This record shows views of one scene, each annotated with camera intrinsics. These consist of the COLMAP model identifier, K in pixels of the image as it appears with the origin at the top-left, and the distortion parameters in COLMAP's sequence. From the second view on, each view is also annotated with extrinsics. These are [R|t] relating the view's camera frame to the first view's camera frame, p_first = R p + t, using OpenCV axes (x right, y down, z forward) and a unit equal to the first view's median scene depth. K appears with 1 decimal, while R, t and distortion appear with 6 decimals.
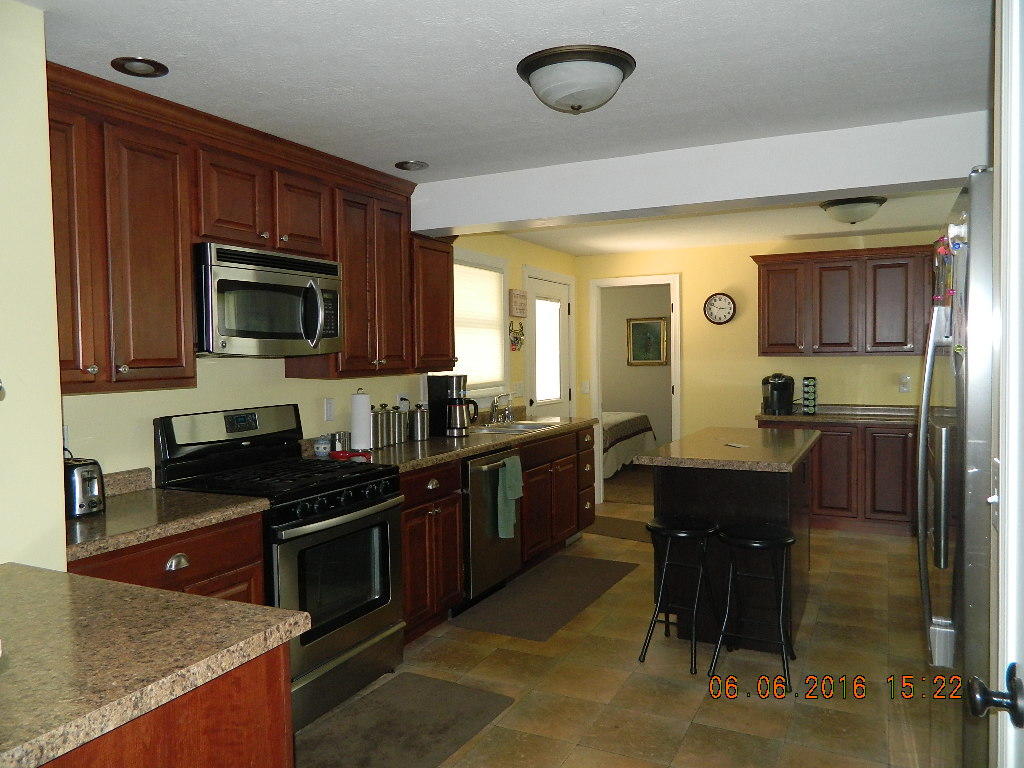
lens RADIAL K [[763.4, 0, 512.0], [0, 763.4, 384.0], [0, 0, 1]] dist [0.004566, 0.004939]
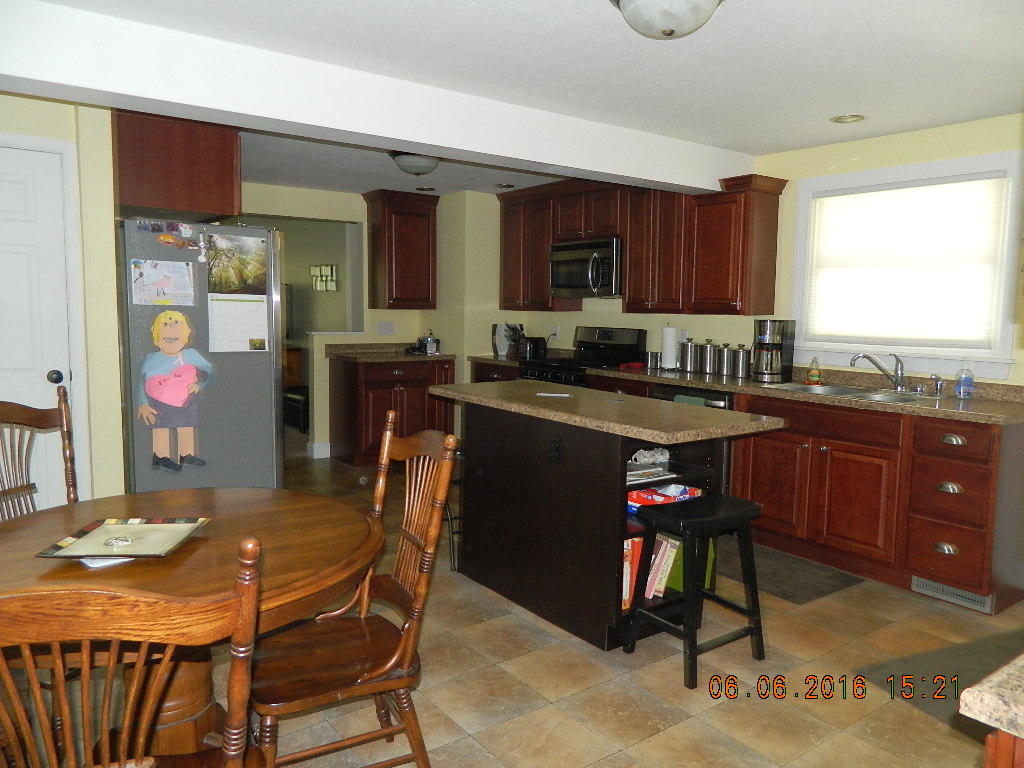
lens RADIAL K [[763.4, 0, 512.0], [0, 763.4, 384.0], [0, 0, 1]] dist [0.004566, 0.004939]
pose [[-0.459570, 0.098346, -0.882680, 1.009106], [-0.040998, 0.990442, 0.131698, -0.047708], [0.887195, 0.096712, -0.451145, 1.219344]]
